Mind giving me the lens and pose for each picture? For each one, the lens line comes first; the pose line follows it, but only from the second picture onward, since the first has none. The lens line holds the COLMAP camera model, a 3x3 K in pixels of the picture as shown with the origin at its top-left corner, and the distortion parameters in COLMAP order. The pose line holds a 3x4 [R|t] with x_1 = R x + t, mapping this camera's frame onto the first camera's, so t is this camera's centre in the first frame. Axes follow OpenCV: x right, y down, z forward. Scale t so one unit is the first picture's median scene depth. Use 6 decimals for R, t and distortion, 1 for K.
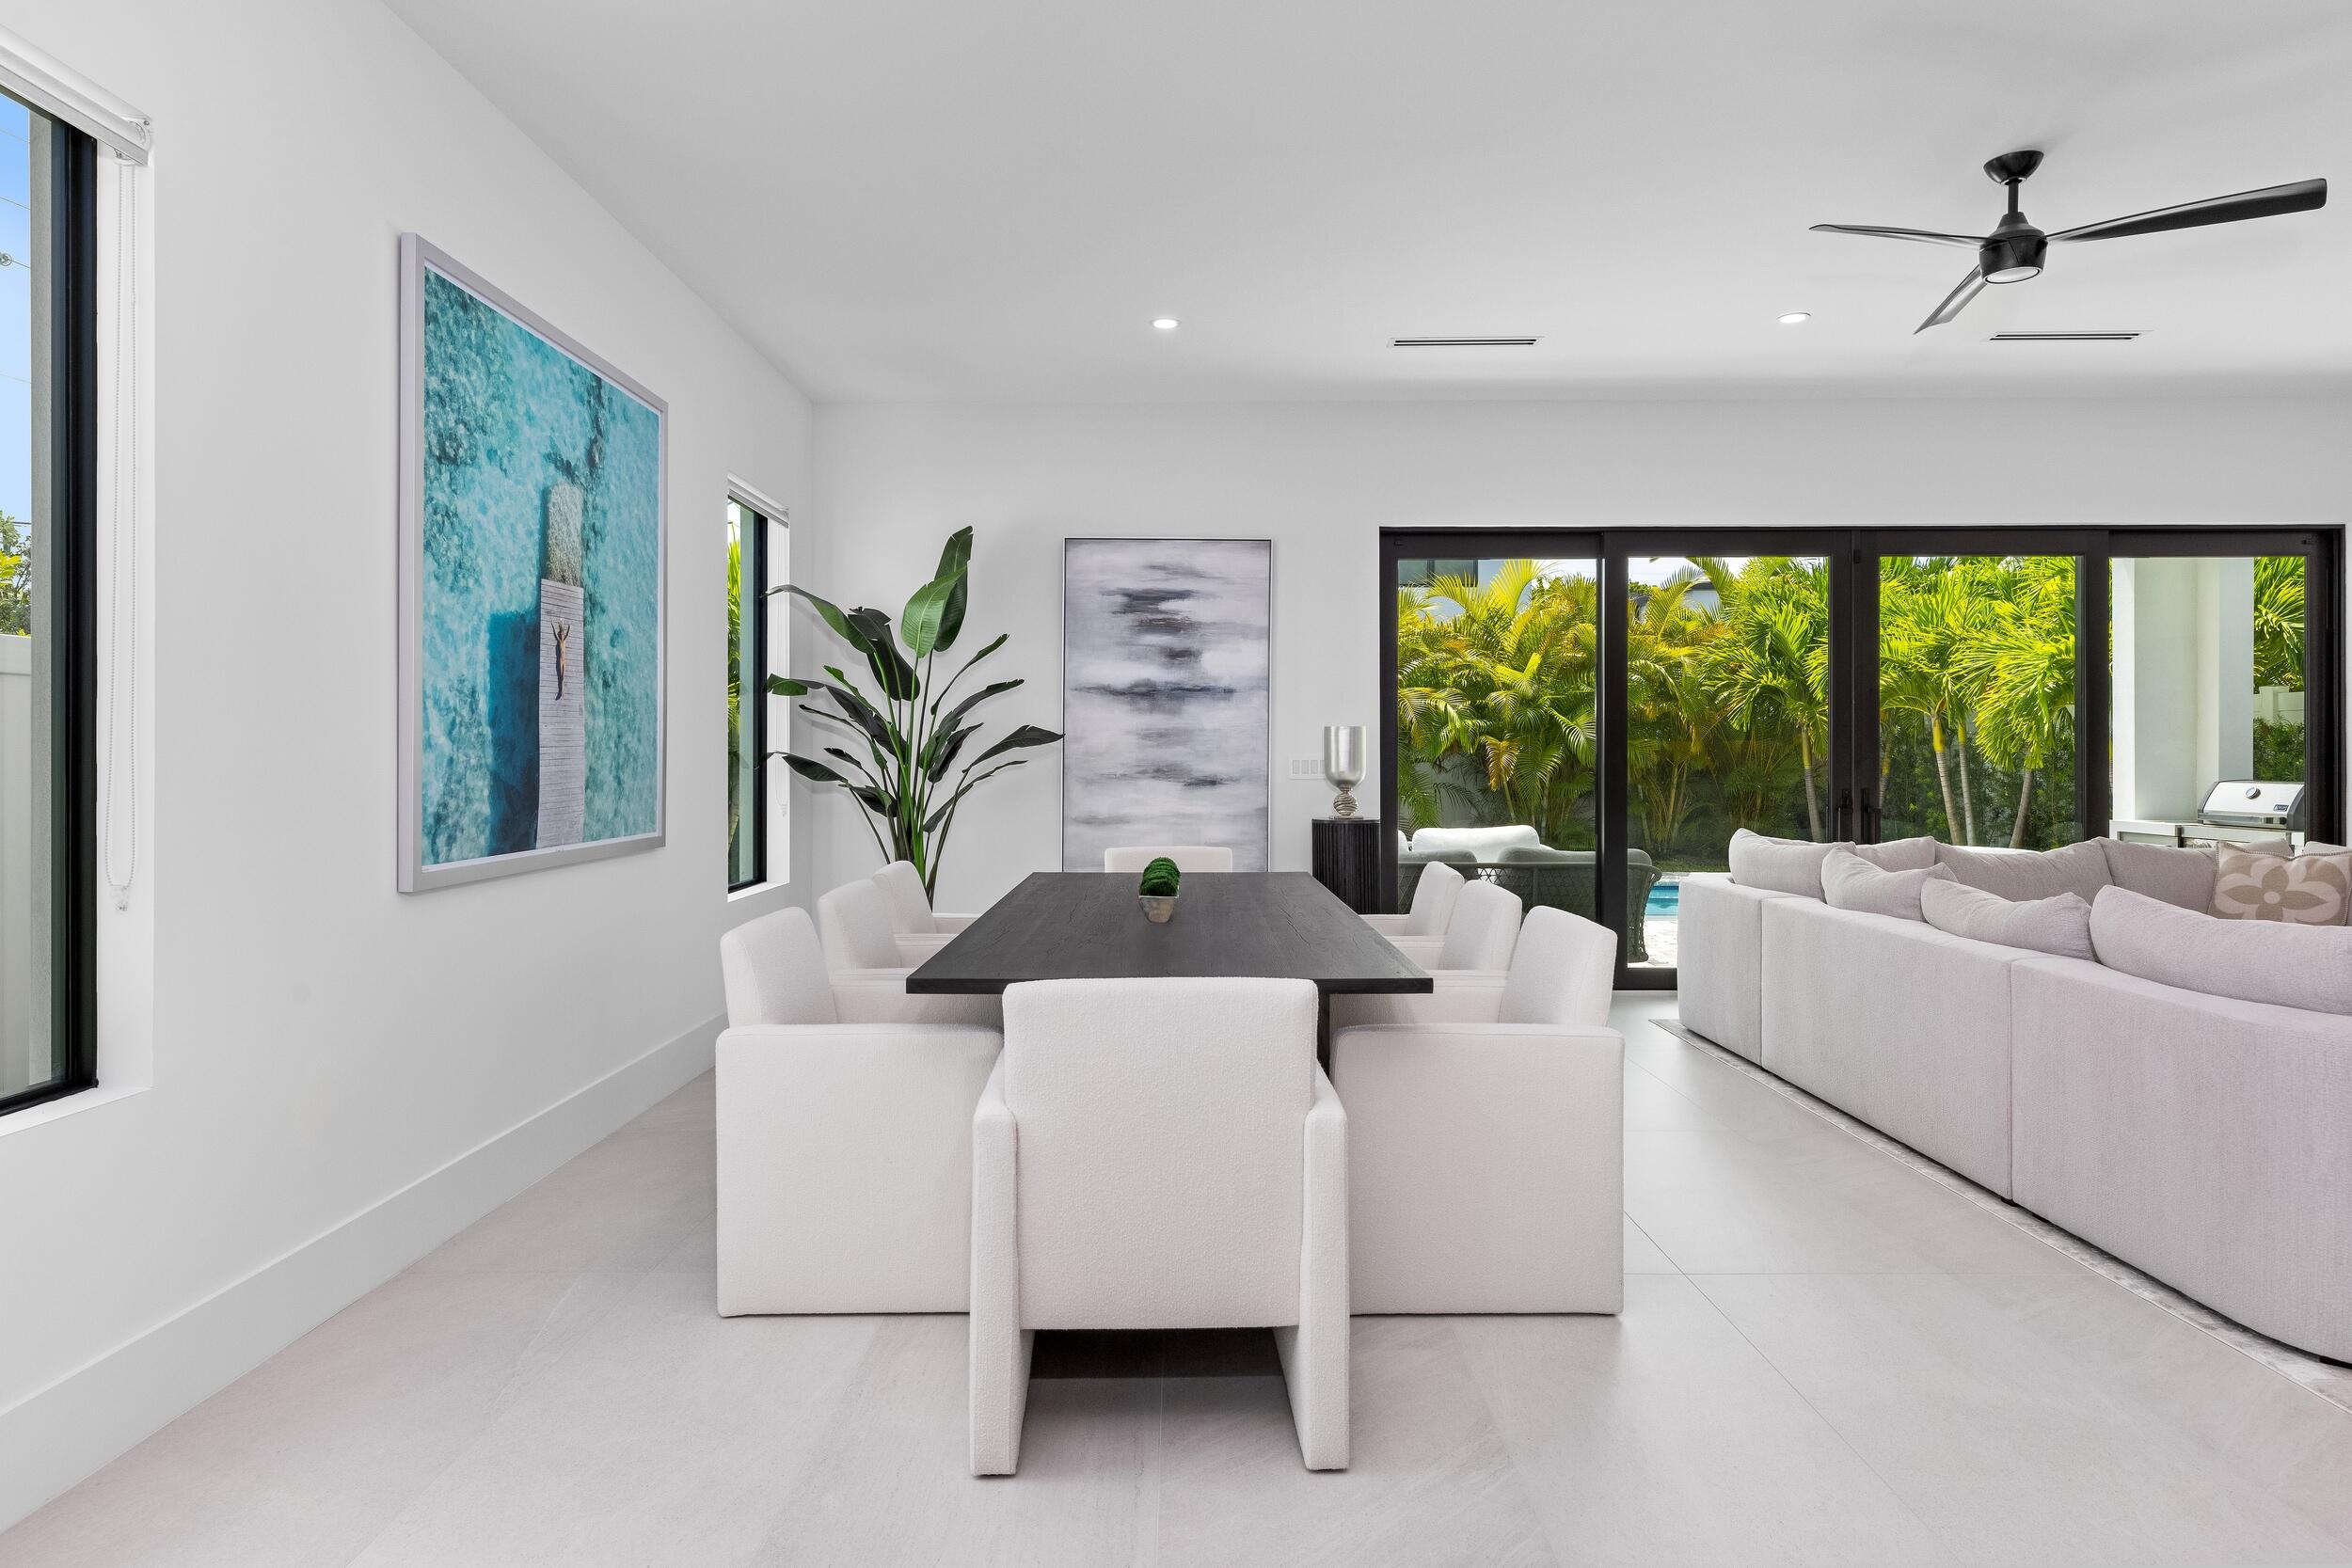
lens RADIAL K [[1347.4, 0, 1165.5], [0, 1347.4, 737.5], [0, 0, 1]] dist [0.007388, -0.006422]
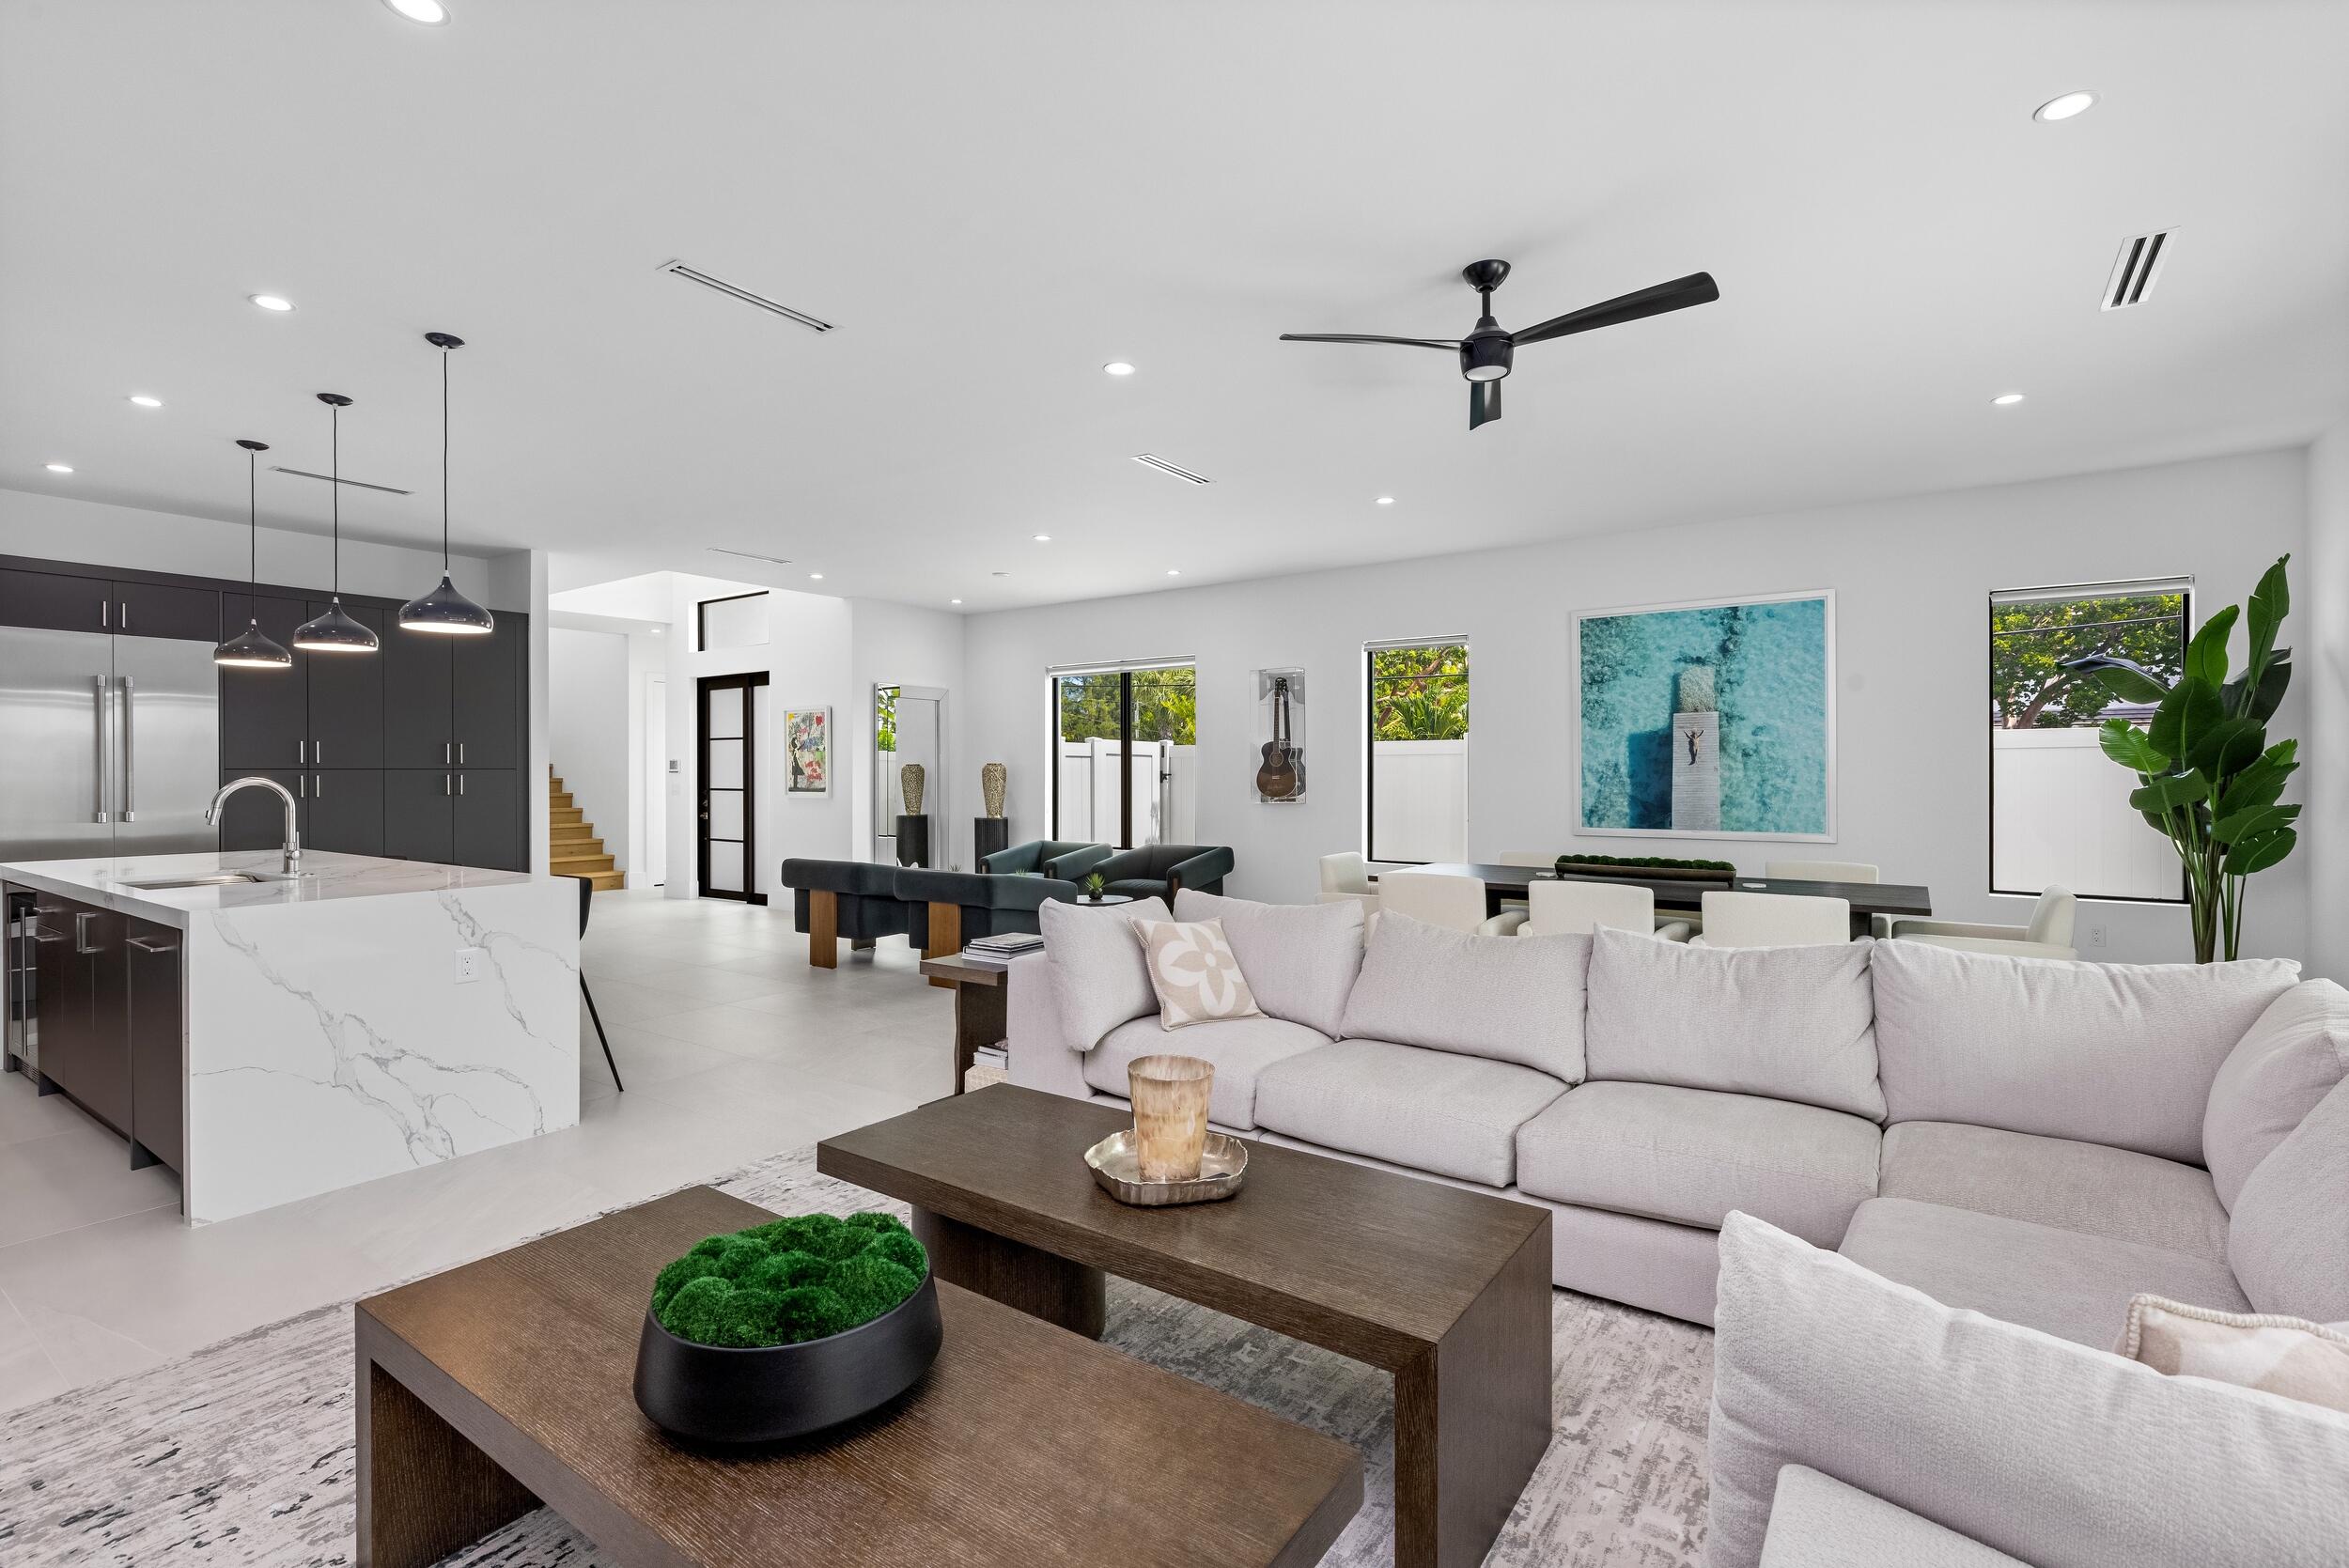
lens RADIAL K [[1070.7, 0, 1173.7], [0, 1070.7, 769.8], [0, 0, 1]] dist [0.003795, -0.001080]
pose [[-0.564634, -0.000748, -0.825341, 0.895428], [0.012095, 0.999885, -0.009181, -0.008204], [0.825253, -0.015166, -0.564560, 0.767751]]
